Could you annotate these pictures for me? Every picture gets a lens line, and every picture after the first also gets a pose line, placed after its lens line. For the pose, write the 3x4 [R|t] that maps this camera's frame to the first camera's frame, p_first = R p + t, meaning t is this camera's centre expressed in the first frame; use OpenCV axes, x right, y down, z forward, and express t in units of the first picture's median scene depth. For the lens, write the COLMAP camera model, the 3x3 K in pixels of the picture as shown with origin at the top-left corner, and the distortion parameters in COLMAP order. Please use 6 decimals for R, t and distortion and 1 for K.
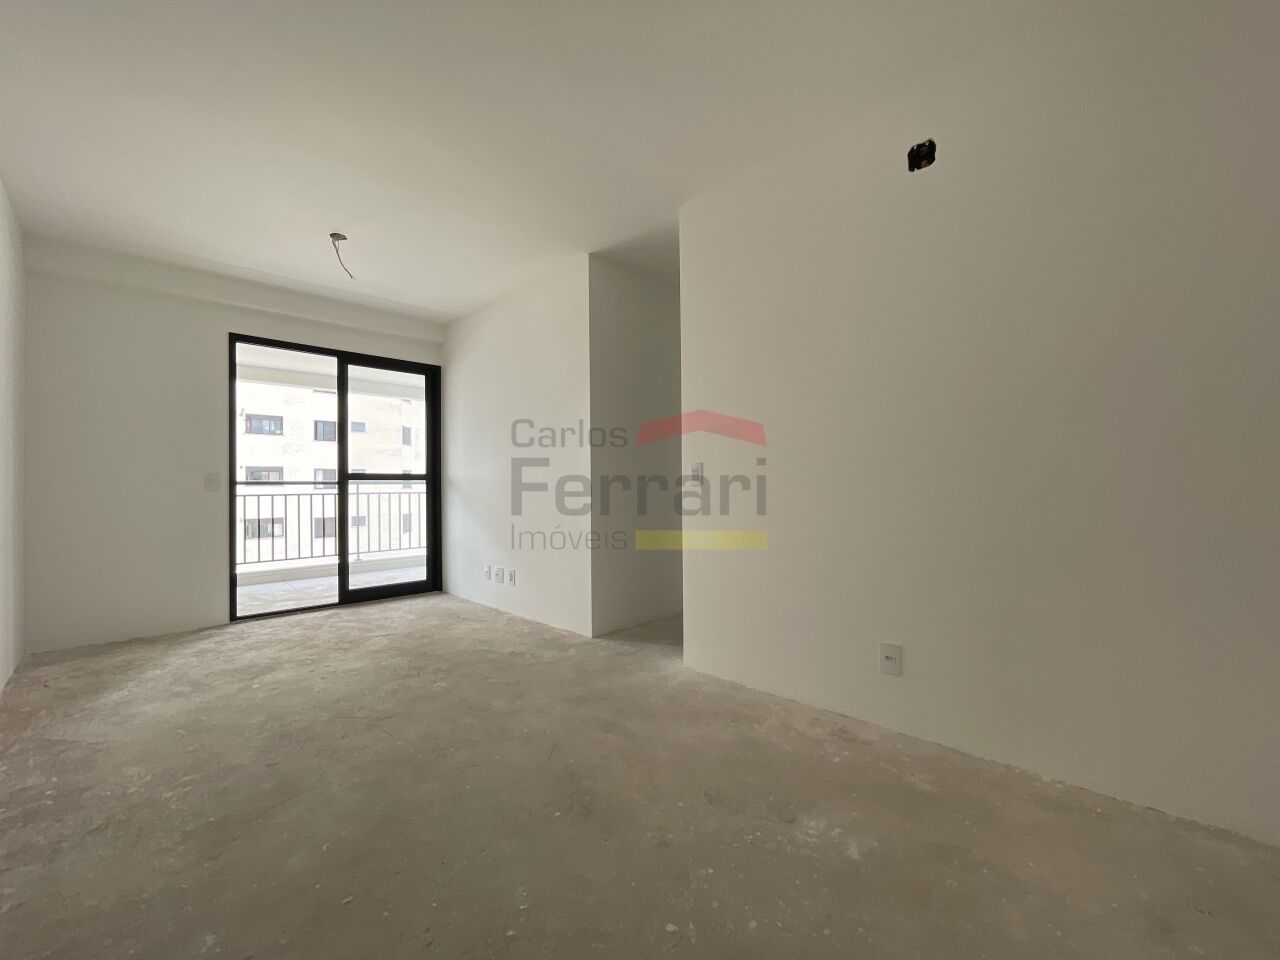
lens RADIAL K [[512.5, 0, 641.5], [0, 512.5, 481.2], [0, 0, 1]] dist [-0.010596, 0.002460]
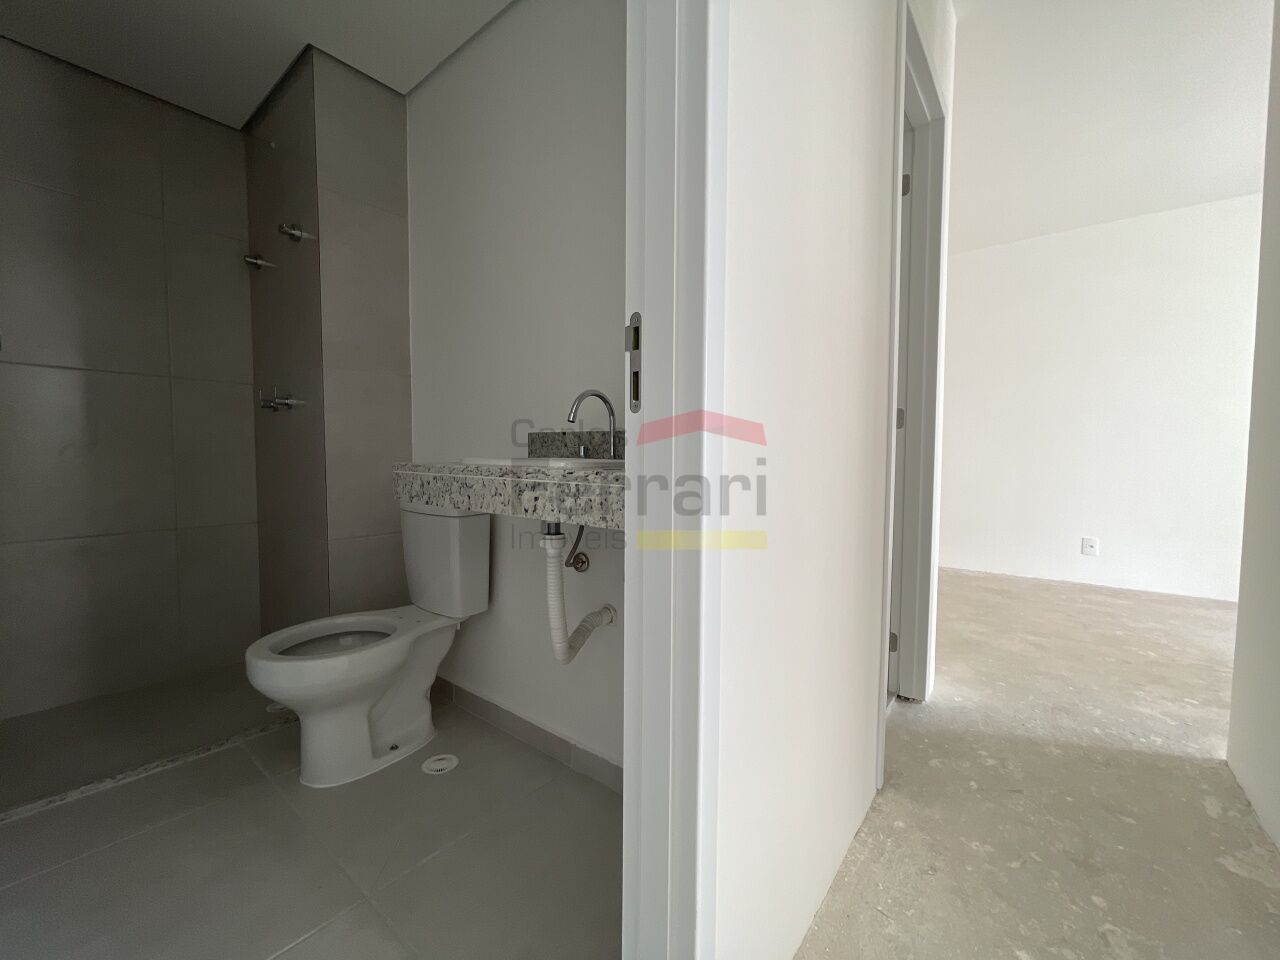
lens RADIAL K [[512.5, 0, 641.5], [0, 512.5, 481.2], [0, 0, 1]] dist [-0.010596, 0.002460]
pose [[-0.990287, 0.015914, -0.138125, 0.535171], [0.009354, 0.998803, 0.048017, 0.035624], [0.138724, 0.046259, -0.989250, 1.524265]]
